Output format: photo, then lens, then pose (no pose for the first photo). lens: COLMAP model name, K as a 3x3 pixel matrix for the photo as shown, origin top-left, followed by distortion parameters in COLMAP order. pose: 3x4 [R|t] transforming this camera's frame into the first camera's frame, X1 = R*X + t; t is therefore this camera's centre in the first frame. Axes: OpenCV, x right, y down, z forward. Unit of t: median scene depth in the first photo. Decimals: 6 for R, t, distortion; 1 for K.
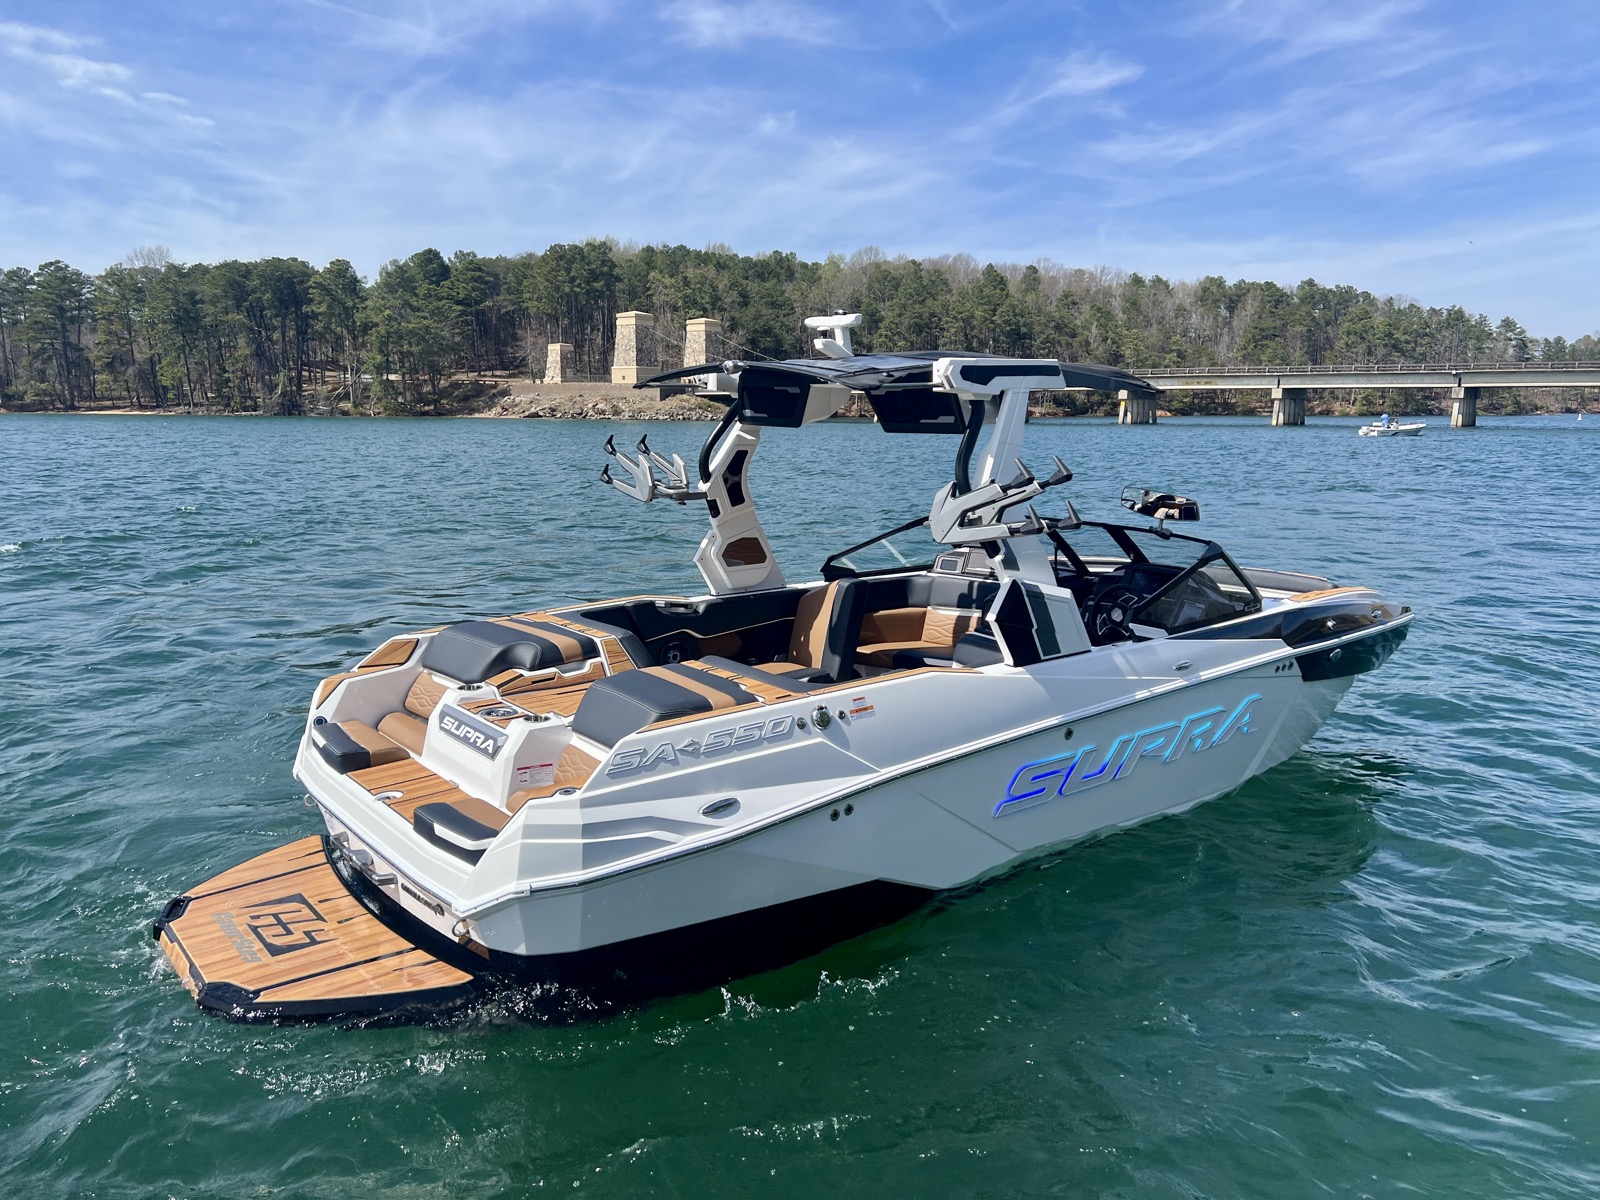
lens RADIAL K [[1239.2, 0, 804.5], [0, 1239.2, 595.9], [0, 0, 1]] dist [0.054056, -0.063531]
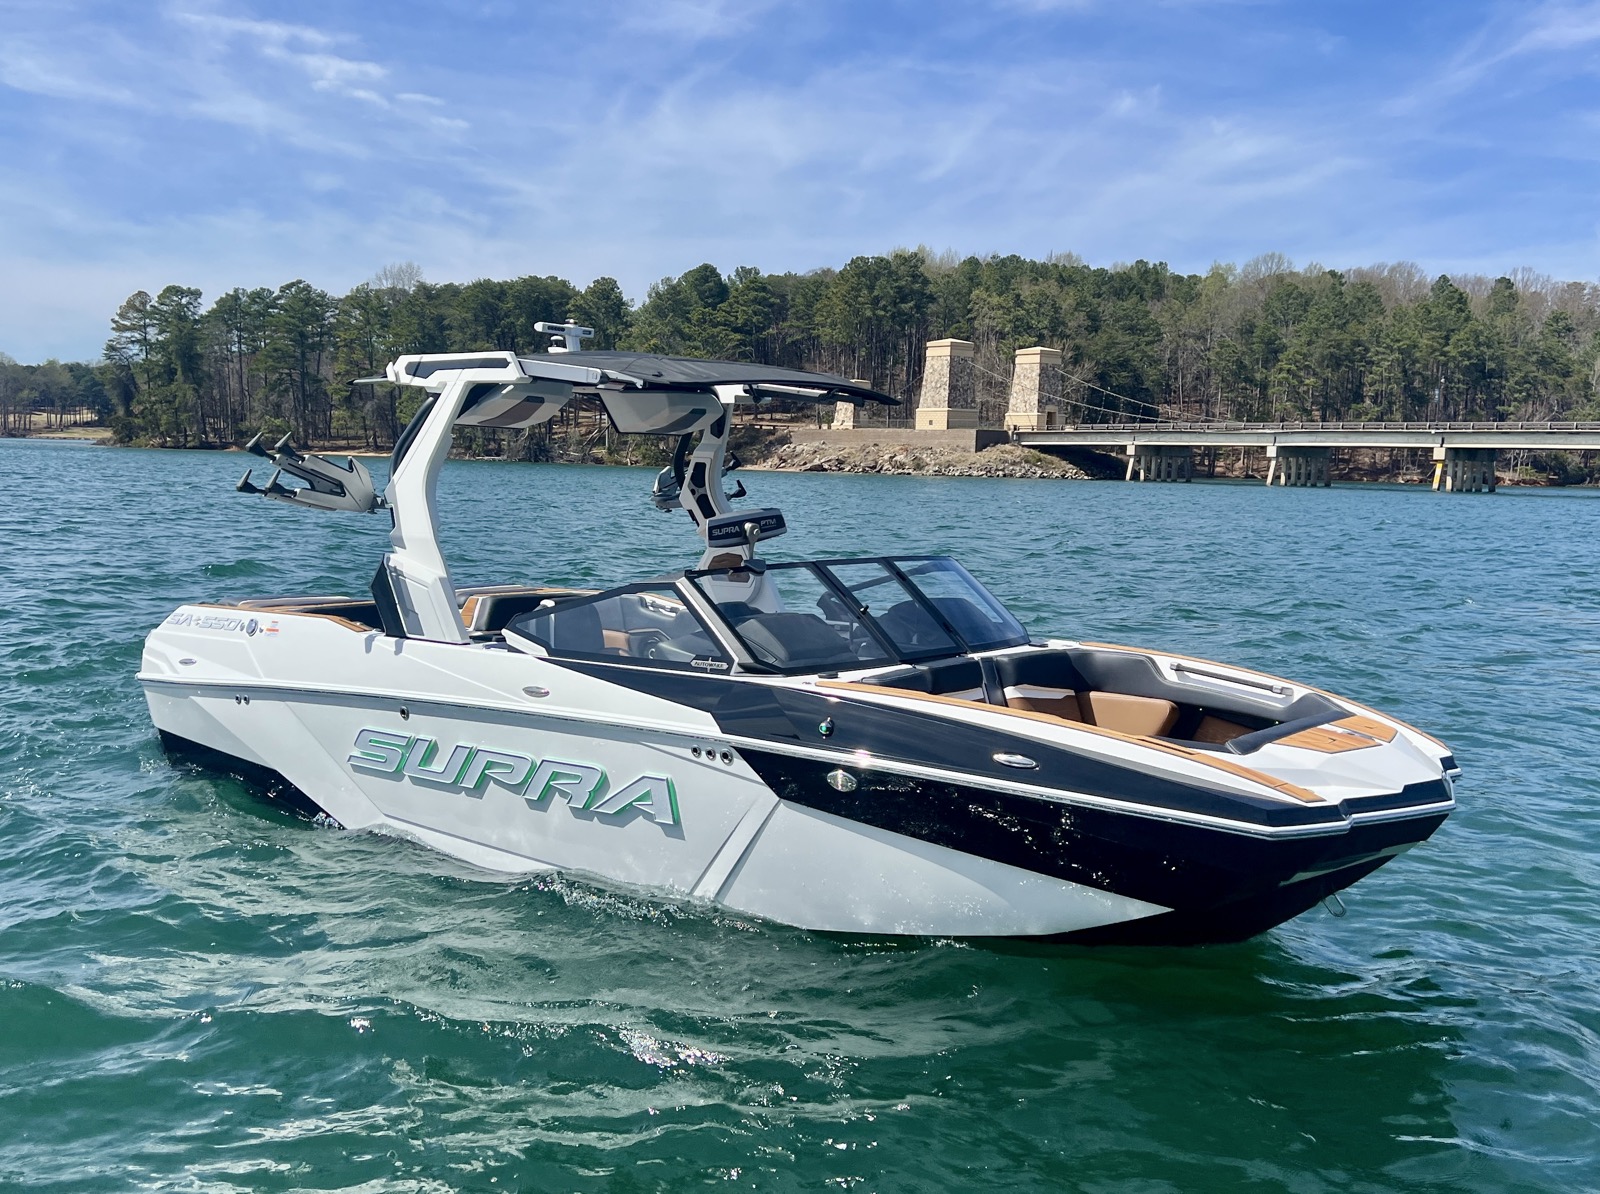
lens RADIAL K [[1239.2, 0, 745.1], [0, 1239.2, 587.6], [0, 0, 1]] dist [0.054056, -0.063531]
pose [[0.972152, 0.051403, -0.228645, -0.098452], [-0.056186, 0.998316, -0.014456, -0.069649], [0.227517, 0.026900, 0.973402, 0.273061]]
